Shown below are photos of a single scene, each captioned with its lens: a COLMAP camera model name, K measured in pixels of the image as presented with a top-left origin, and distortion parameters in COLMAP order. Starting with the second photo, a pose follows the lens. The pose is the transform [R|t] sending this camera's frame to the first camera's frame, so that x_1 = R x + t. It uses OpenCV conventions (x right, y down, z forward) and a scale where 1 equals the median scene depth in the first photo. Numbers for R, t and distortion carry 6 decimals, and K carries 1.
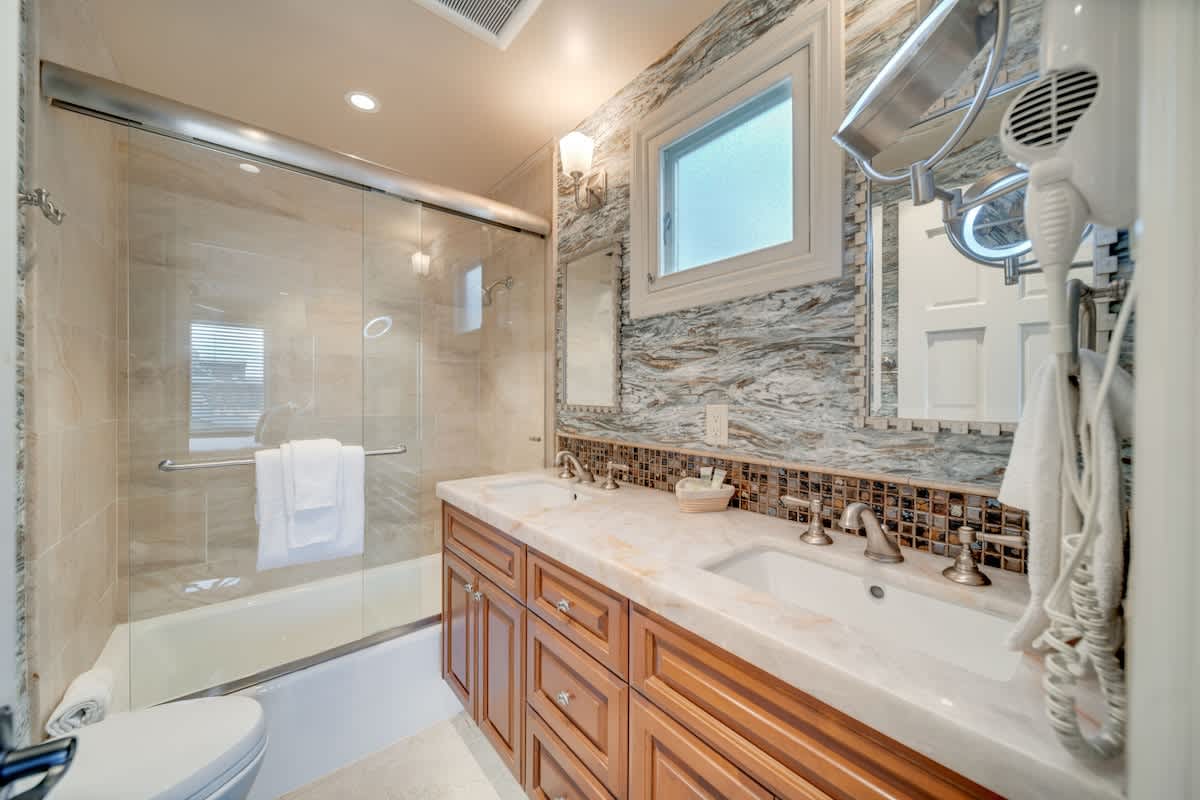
lens RADIAL K [[426.4, 0, 596.9], [0, 426.4, 397.6], [0, 0, 1]] dist [-0.001267, 0.000447]
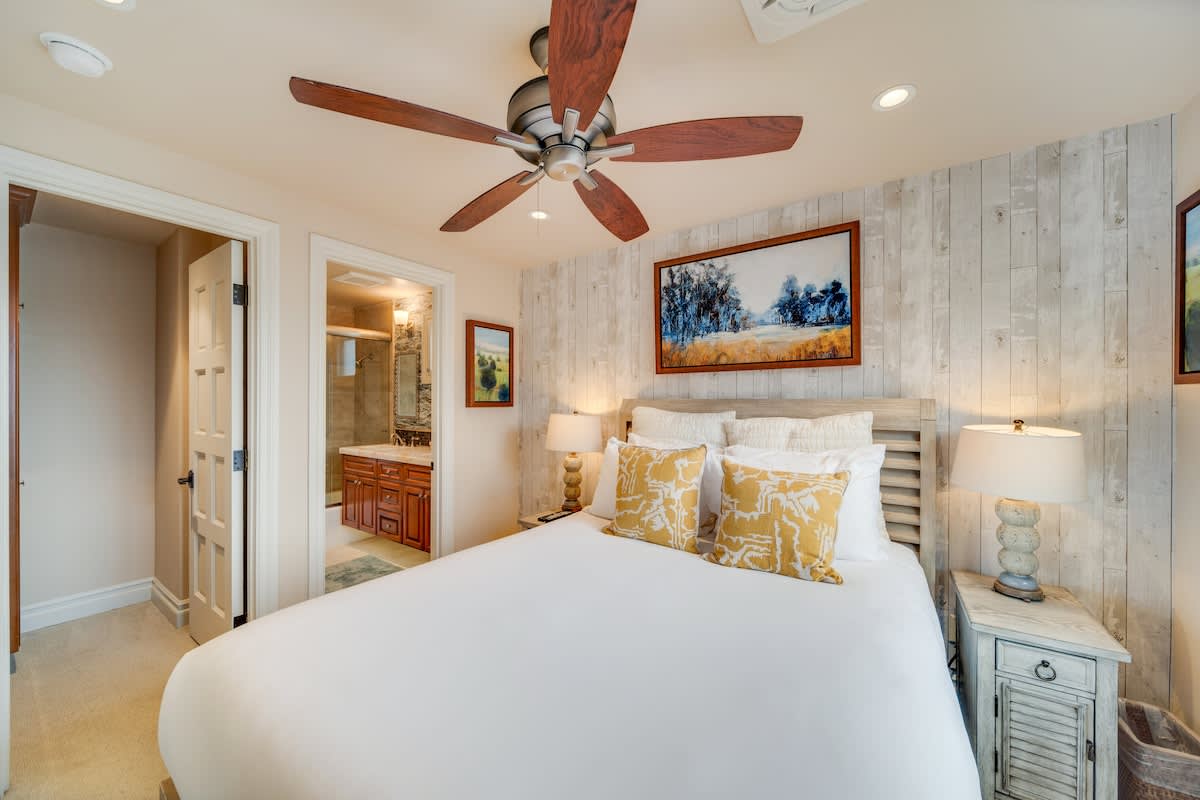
lens RADIAL K [[426.4, 0, 601.4], [0, 426.4, 405.8], [0, 0, 1]] dist [-0.001267, 0.000447]
pose [[0.958215, -0.006108, 0.285985, 0.375209], [0.007738, 0.999960, -0.004572, -0.023373], [-0.285945, 0.006594, 0.958223, -1.794381]]
